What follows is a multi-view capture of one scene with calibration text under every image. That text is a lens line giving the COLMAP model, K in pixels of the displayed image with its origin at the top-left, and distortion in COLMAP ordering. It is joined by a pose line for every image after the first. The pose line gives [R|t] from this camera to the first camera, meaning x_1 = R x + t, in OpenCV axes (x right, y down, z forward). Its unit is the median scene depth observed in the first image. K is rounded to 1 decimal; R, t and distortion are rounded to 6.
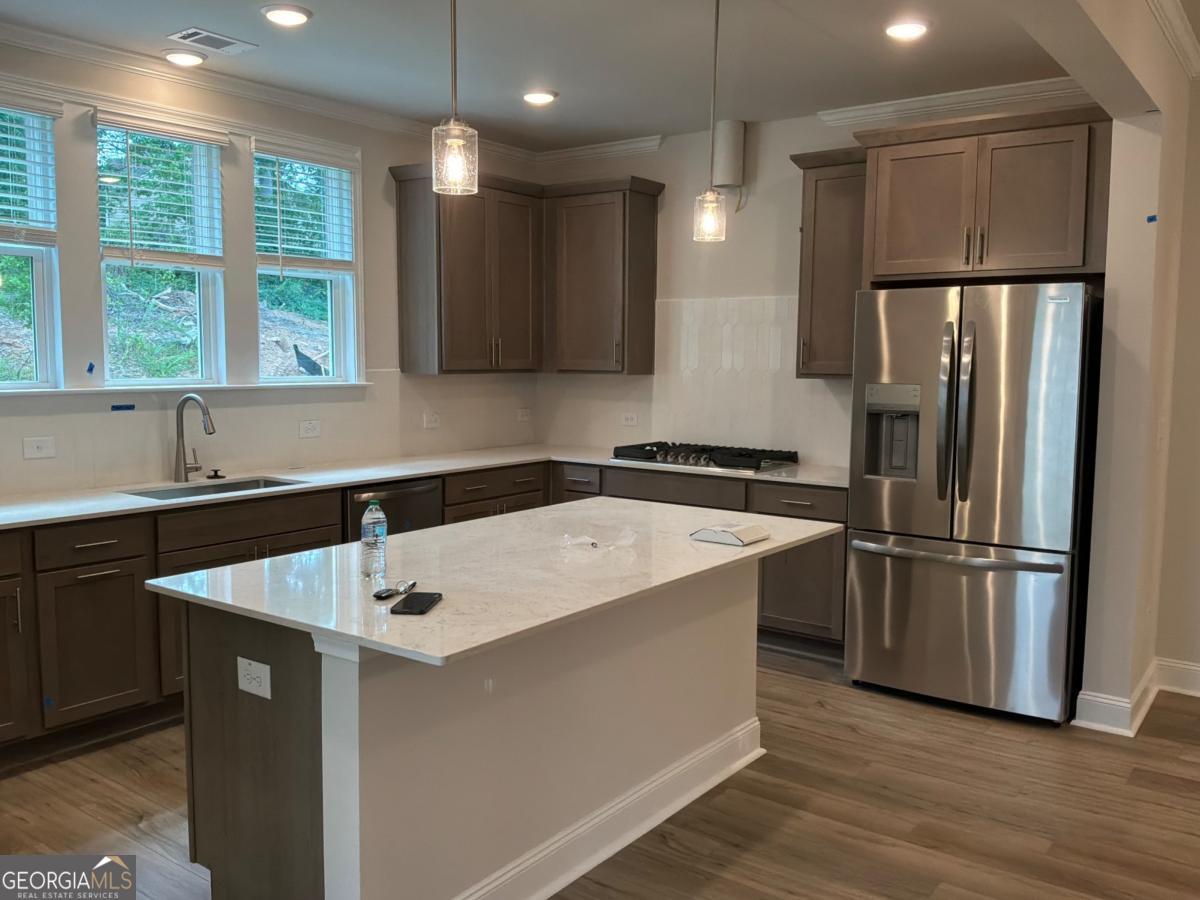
lens RADIAL K [[993.1, 0, 600.0], [0, 993.1, 450.0], [0, 0, 1]] dist [0.119567, -0.242934]
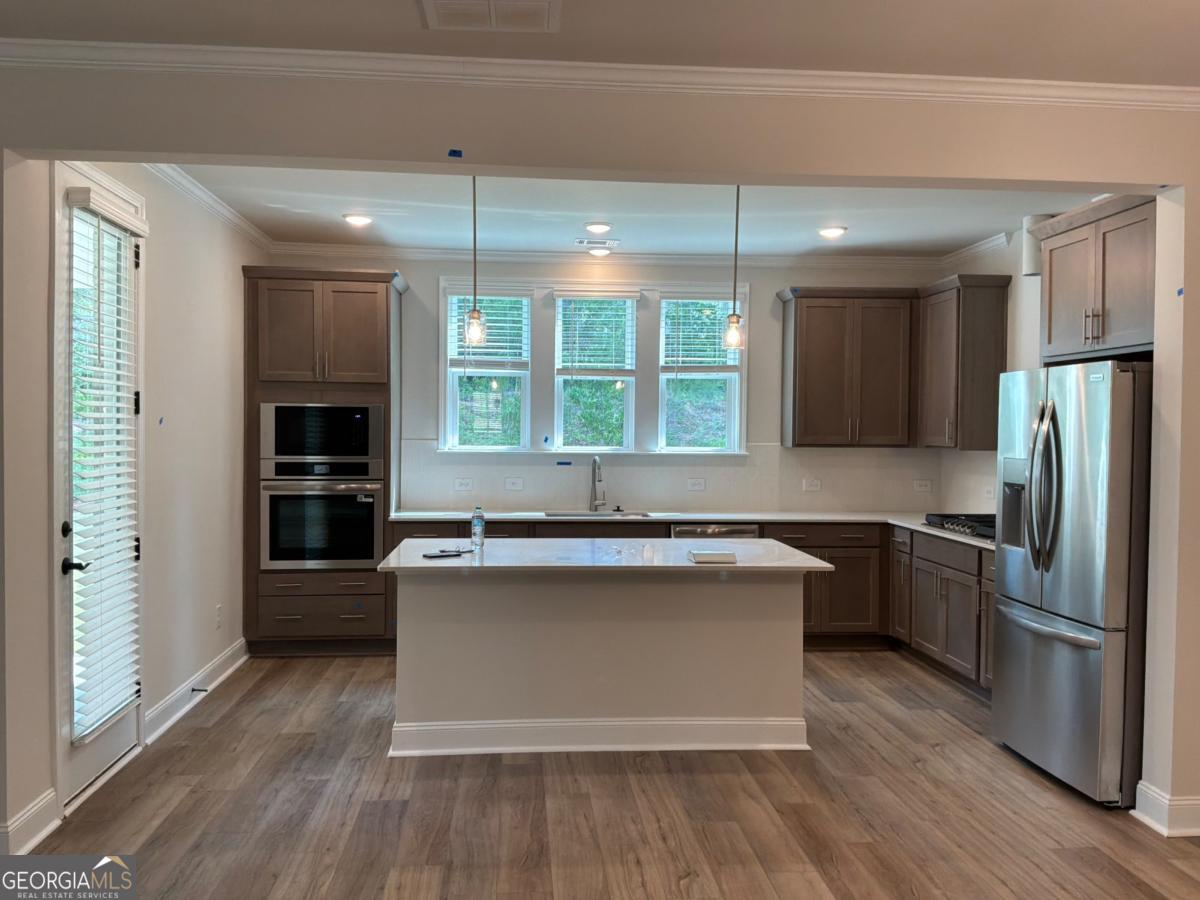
lens RADIAL K [[993.1, 0, 600.0], [0, 993.1, 450.0], [0, 0, 1]] dist [0.119567, -0.242934]
pose [[0.661261, 0.014287, -0.750020, 0.836392], [-0.076018, 0.995948, -0.048050, 0.010601], [0.746295, 0.088789, 0.659667, -0.042462]]
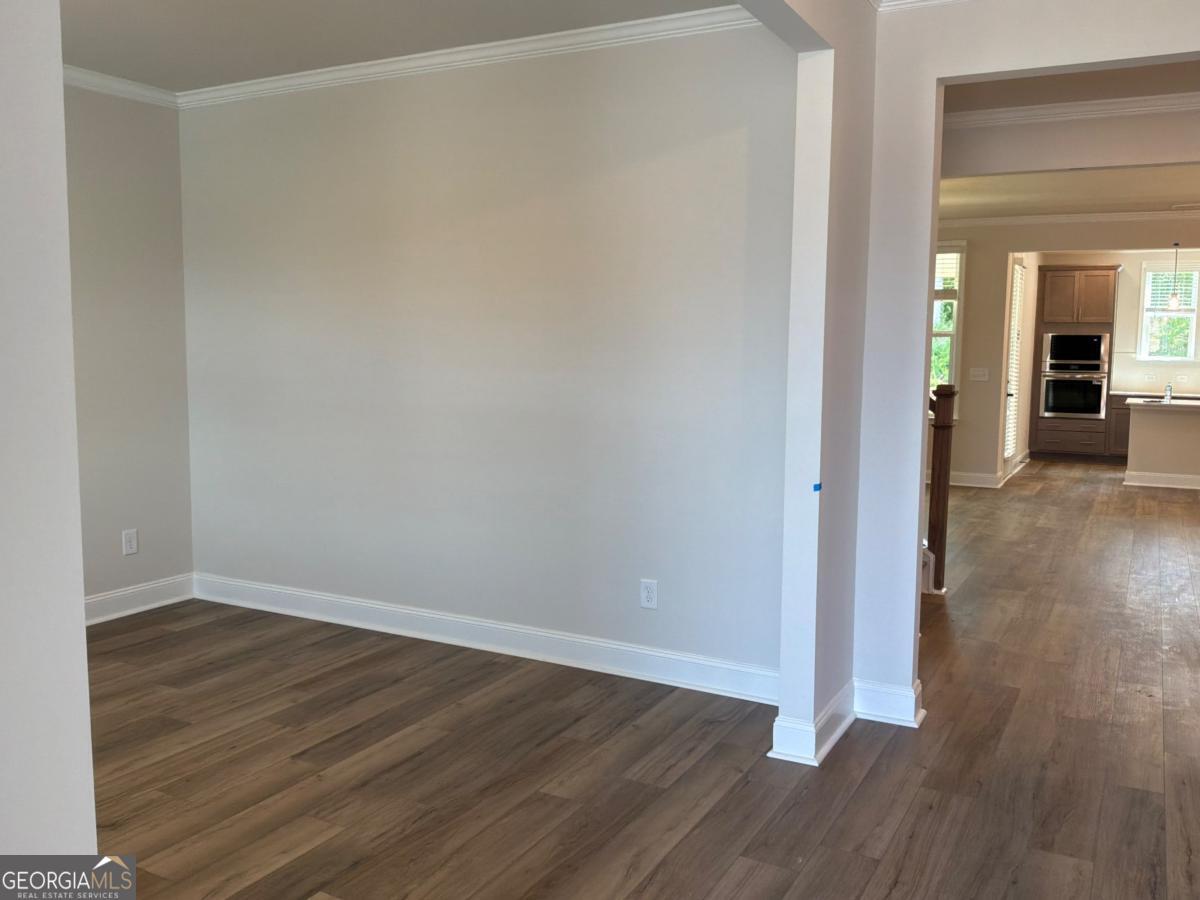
lens RADIAL K [[1012.2, 0, 600.0], [0, 1012.2, 450.0], [0, 0, 1]] dist [0.072002, -0.175133]
pose [[0.140983, 0.096085, -0.985338, 2.262334], [-0.105673, 0.991054, 0.081522, 0.147328], [0.984356, 0.092630, 0.149876, -1.196099]]
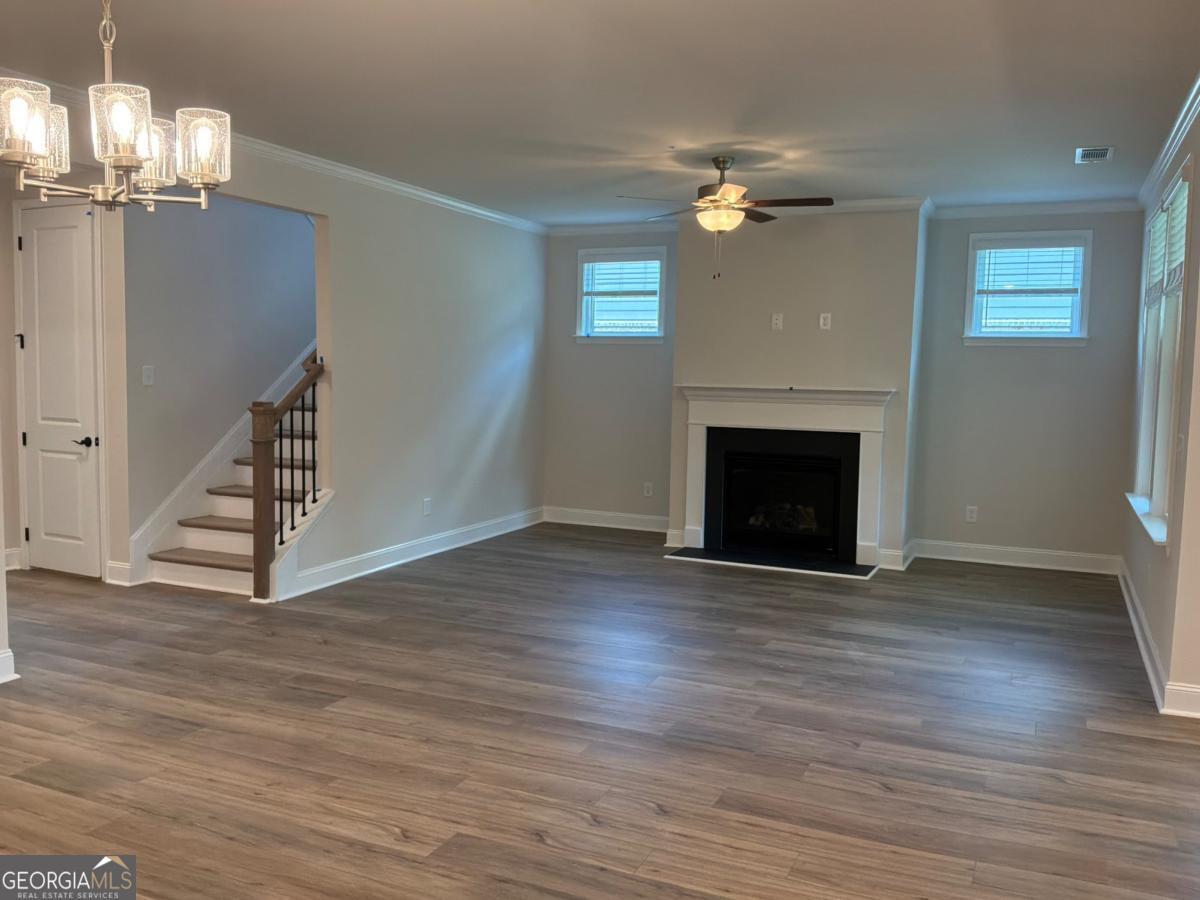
lens RADIAL K [[1000.2, 0, 600.0], [0, 1000.2, 450.0], [0, 0, 1]] dist [0.120414, -0.246458]
pose [[-0.976943, -0.010293, -0.213250, 0.741696], [-0.049197, 0.982810, 0.177945, -0.096676], [0.207753, 0.184333, -0.960656, 1.023543]]
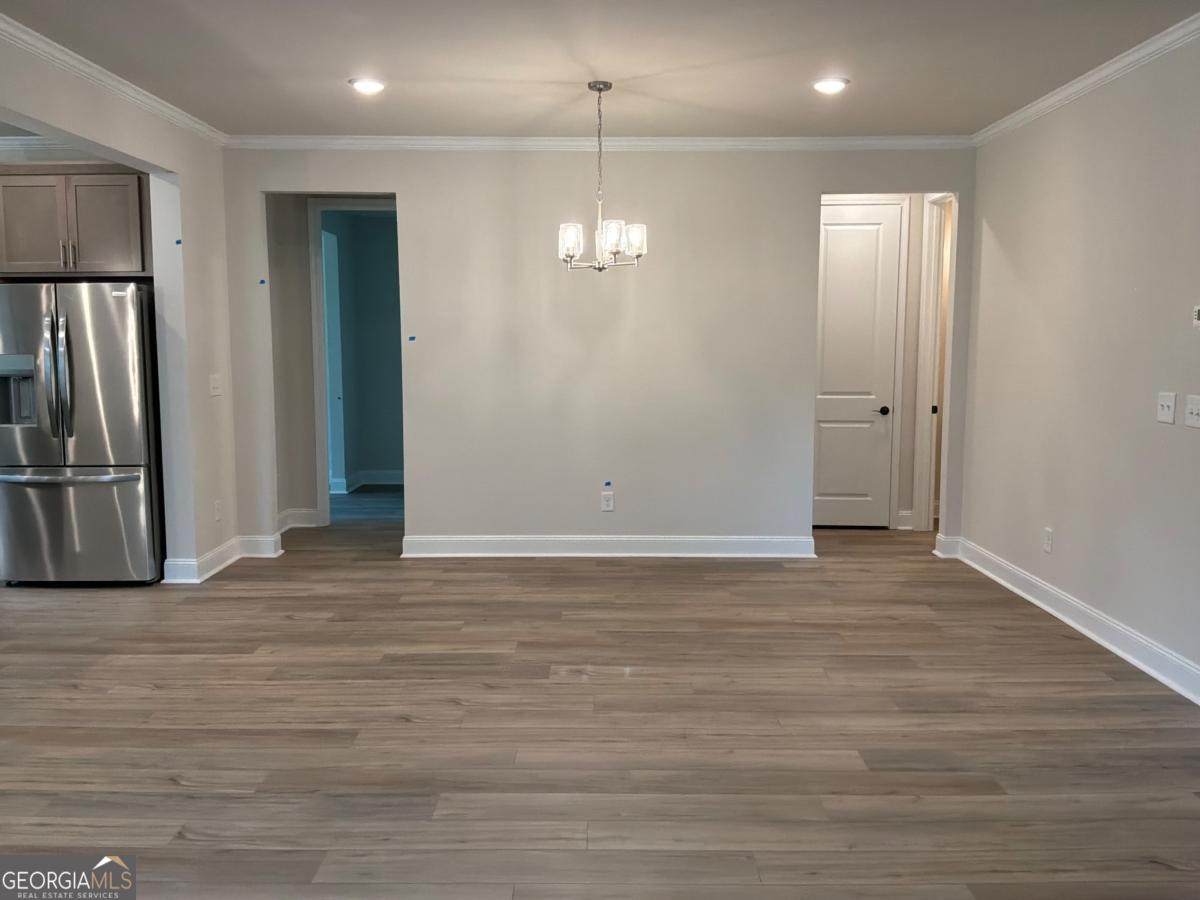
lens RADIAL K [[993.1, 0, 600.0], [0, 993.1, 450.0], [0, 0, 1]] dist [0.119567, -0.242934]
pose [[0.804523, -0.074402, 0.589243, 0.127915], [0.064520, 0.997199, 0.037821, 0.063315], [-0.590407, 0.007590, 0.807070, -0.565976]]
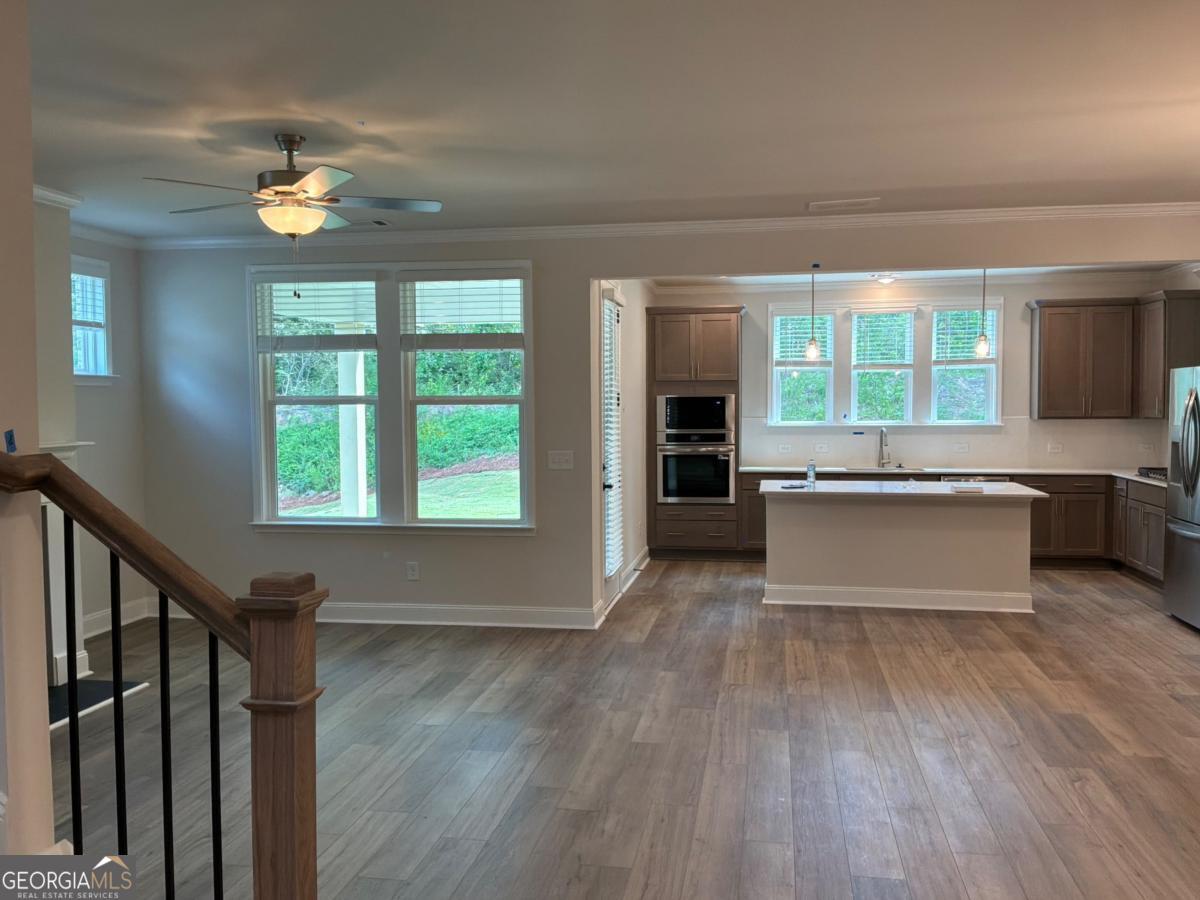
lens RADIAL K [[994.0, 0, 600.0], [0, 994.0, 450.0], [0, 0, 1]] dist [0.133501, -0.281201]
pose [[0.447507, 0.030947, -0.893745, 1.386187], [-0.076107, 0.997093, -0.003582, 0.052332], [0.891036, 0.069623, 0.448561, -0.588089]]
